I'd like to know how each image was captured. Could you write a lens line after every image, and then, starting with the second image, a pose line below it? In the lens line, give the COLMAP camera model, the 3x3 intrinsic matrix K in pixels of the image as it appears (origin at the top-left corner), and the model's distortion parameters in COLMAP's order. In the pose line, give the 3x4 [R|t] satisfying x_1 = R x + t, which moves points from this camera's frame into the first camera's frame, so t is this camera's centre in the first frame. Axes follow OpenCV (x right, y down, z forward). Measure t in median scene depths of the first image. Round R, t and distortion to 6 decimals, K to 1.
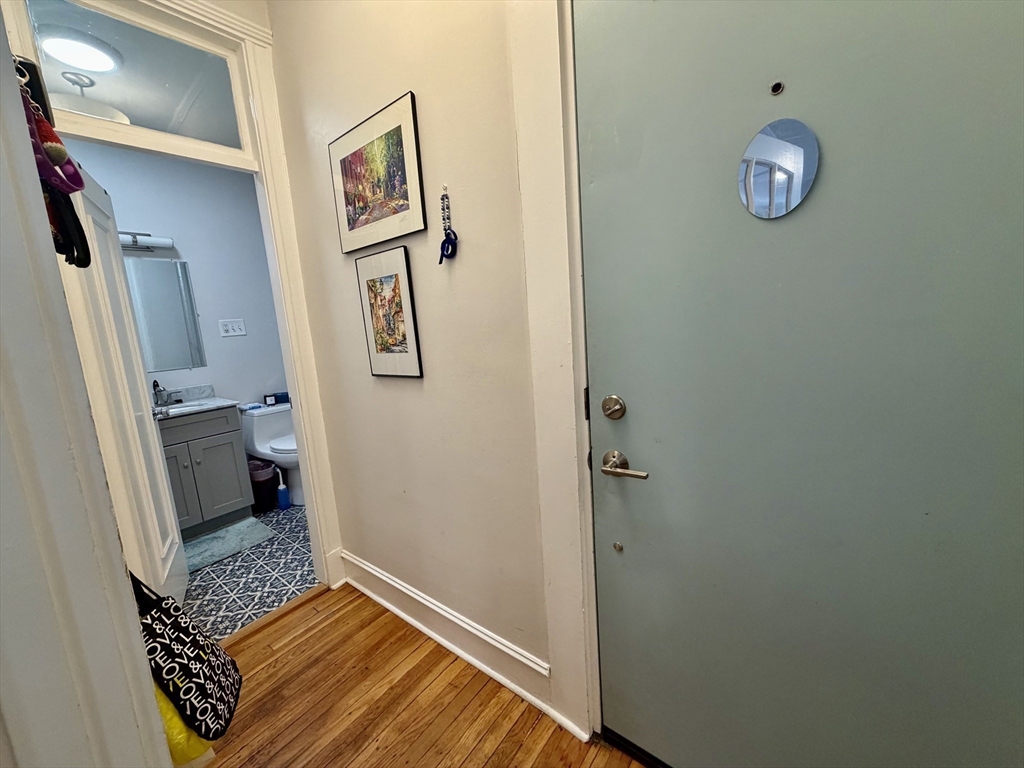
lens RADIAL K [[404.3, 0, 512.0], [0, 404.3, 384.0], [0, 0, 1]] dist [0.000266, -0.000001]
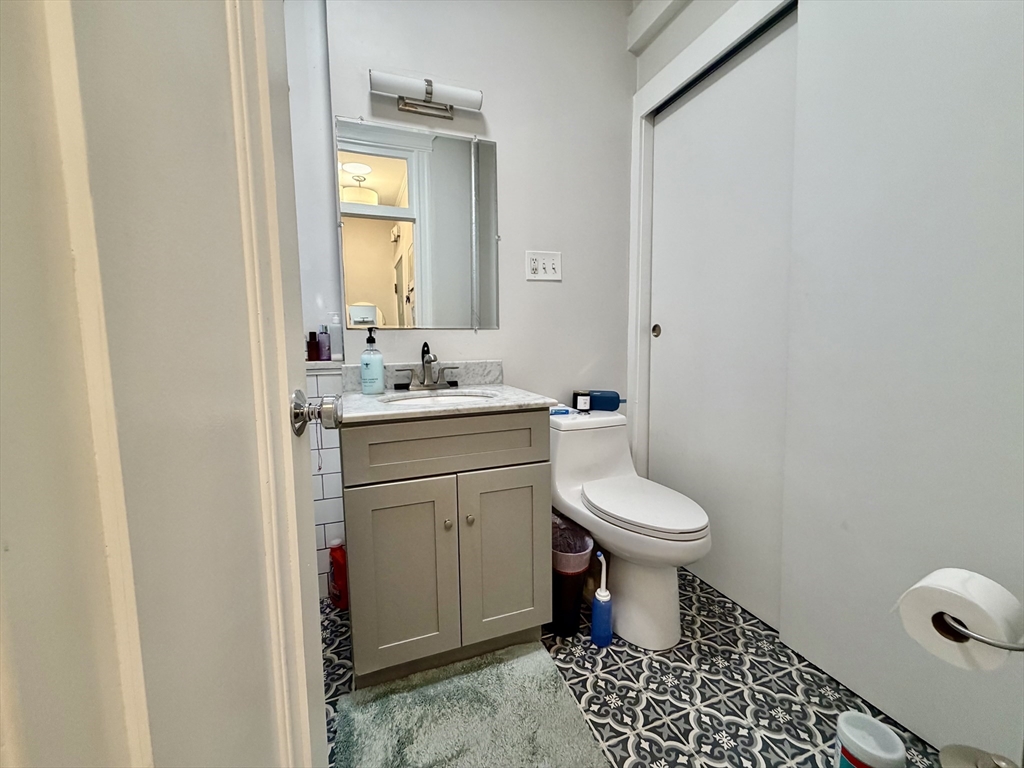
lens RADIAL K [[404.3, 0, 512.0], [0, 404.3, 384.0], [0, 0, 1]] dist [0.000266, -0.000001]
pose [[0.851671, 0.118043, -0.510611, -0.450286], [-0.130763, 0.991352, 0.011074, 0.024812], [0.507502, 0.057337, 0.859741, 0.537984]]
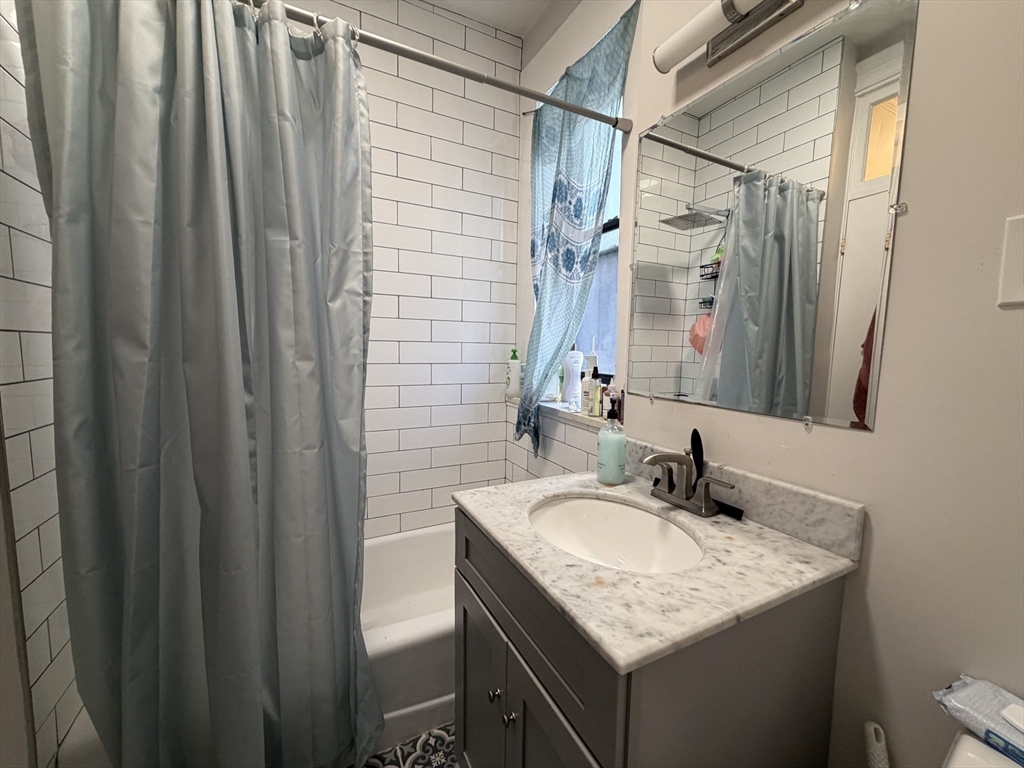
lens RADIAL K [[404.3, 0, 512.0], [0, 404.3, 384.0], [0, 0, 1]] dist [0.000266, -0.000001]
pose [[-0.418632, 0.154407, -0.894933, -0.473030], [-0.124705, 0.966332, 0.225060, -0.099045], [0.899553, 0.205820, -0.385282, 0.918750]]
